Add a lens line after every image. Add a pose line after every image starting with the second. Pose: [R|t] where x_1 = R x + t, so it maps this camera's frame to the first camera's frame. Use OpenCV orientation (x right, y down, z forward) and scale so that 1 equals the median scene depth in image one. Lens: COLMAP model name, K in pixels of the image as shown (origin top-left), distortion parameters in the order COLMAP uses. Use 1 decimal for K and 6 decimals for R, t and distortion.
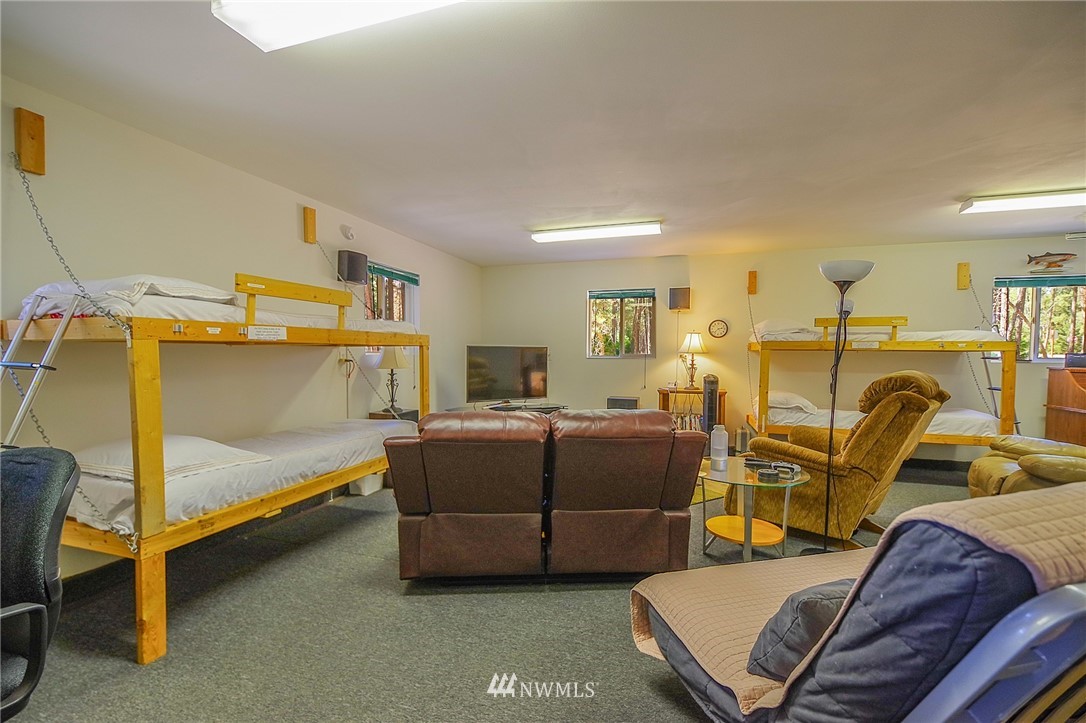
lens RADIAL K [[467.3, 0, 538.8], [0, 467.3, 366.1], [0, 0, 1]] dist [-0.009095, 0.001570]
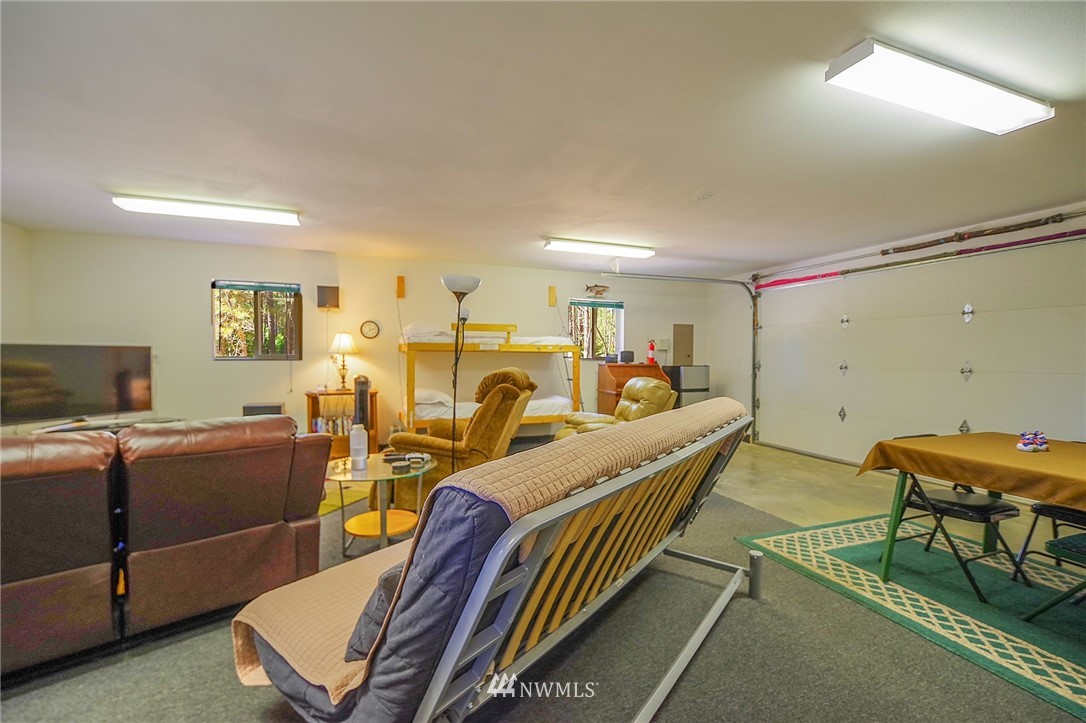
lens RADIAL K [[467.3, 0, 542.3], [0, 467.3, 367.0], [0, 0, 1]] dist [-0.009095, 0.001570]
pose [[0.773317, -0.018225, 0.633758, 0.068836], [0.018029, 0.999815, 0.006753, 0.001763], [-0.633764, 0.006204, 0.773502, -0.038869]]
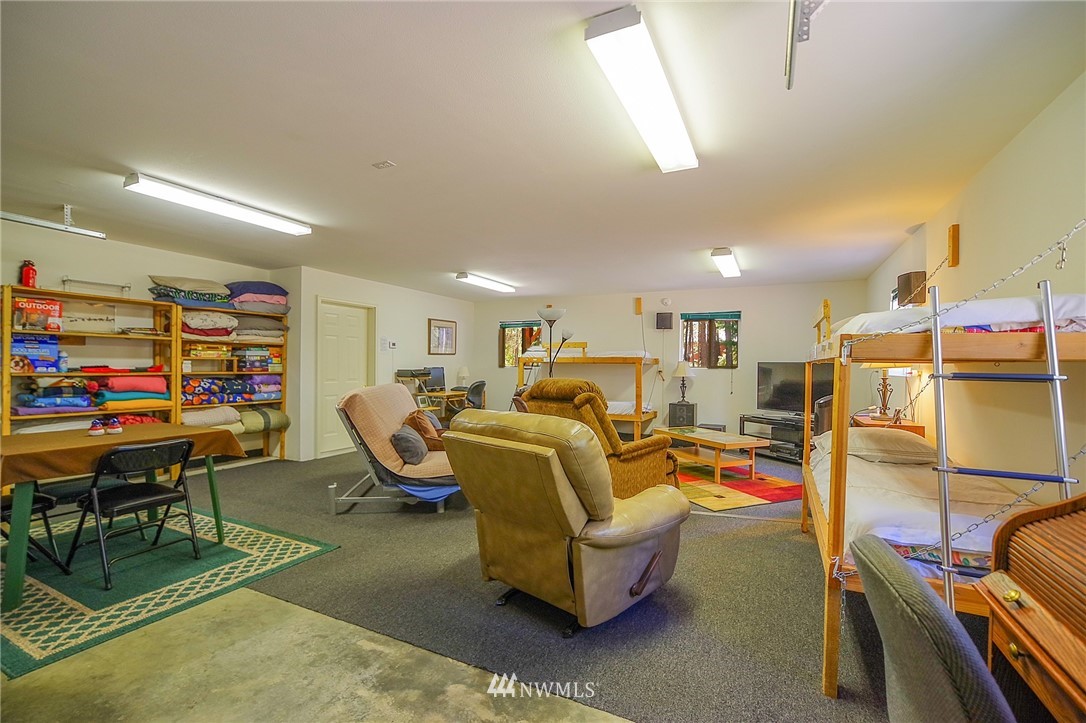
lens RADIAL K [[467.3, 0, 546.9], [0, 467.3, 366.4], [0, 0, 1]] dist [-0.009095, 0.001570]
pose [[-0.129461, -0.003262, -0.991579, 2.308039], [-0.041886, 0.999120, 0.002181, -0.026991], [0.990699, 0.041815, -0.129484, 1.231751]]
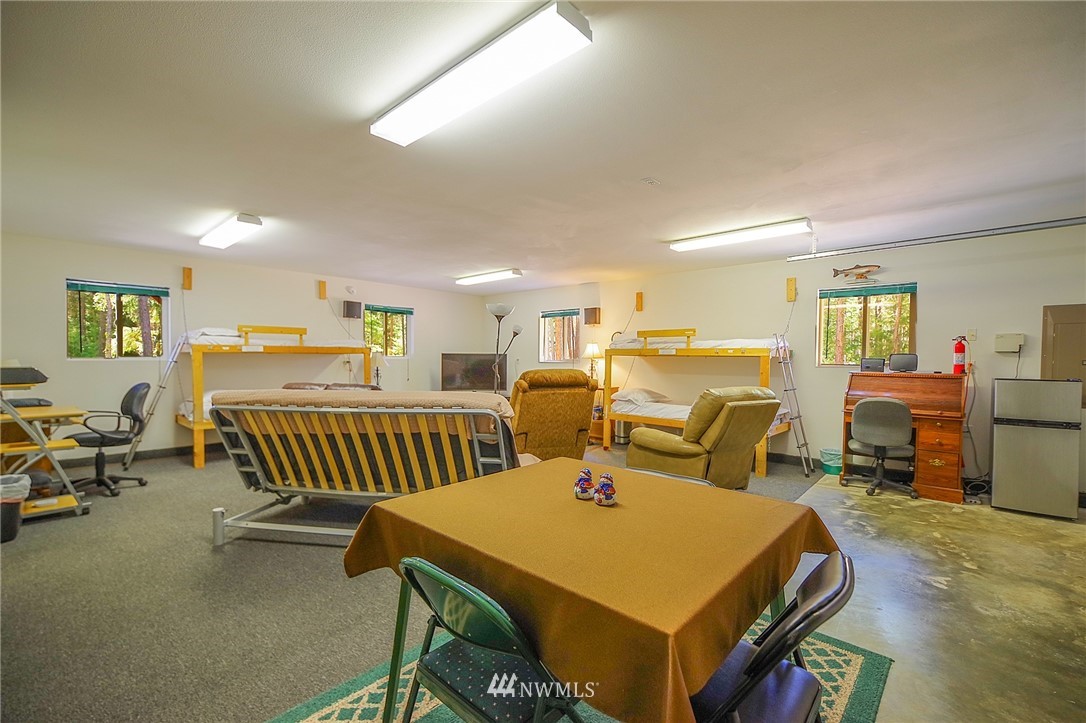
lens RADIAL K [[467.3, 0, 539.4], [0, 467.3, 364.5], [0, 0, 1]] dist [-0.009095, 0.001570]
pose [[0.913072, 0.006282, -0.407750, 1.524455], [-0.013718, 0.999789, -0.015315, 0.023521], [0.407567, 0.019577, 0.912965, -0.508605]]
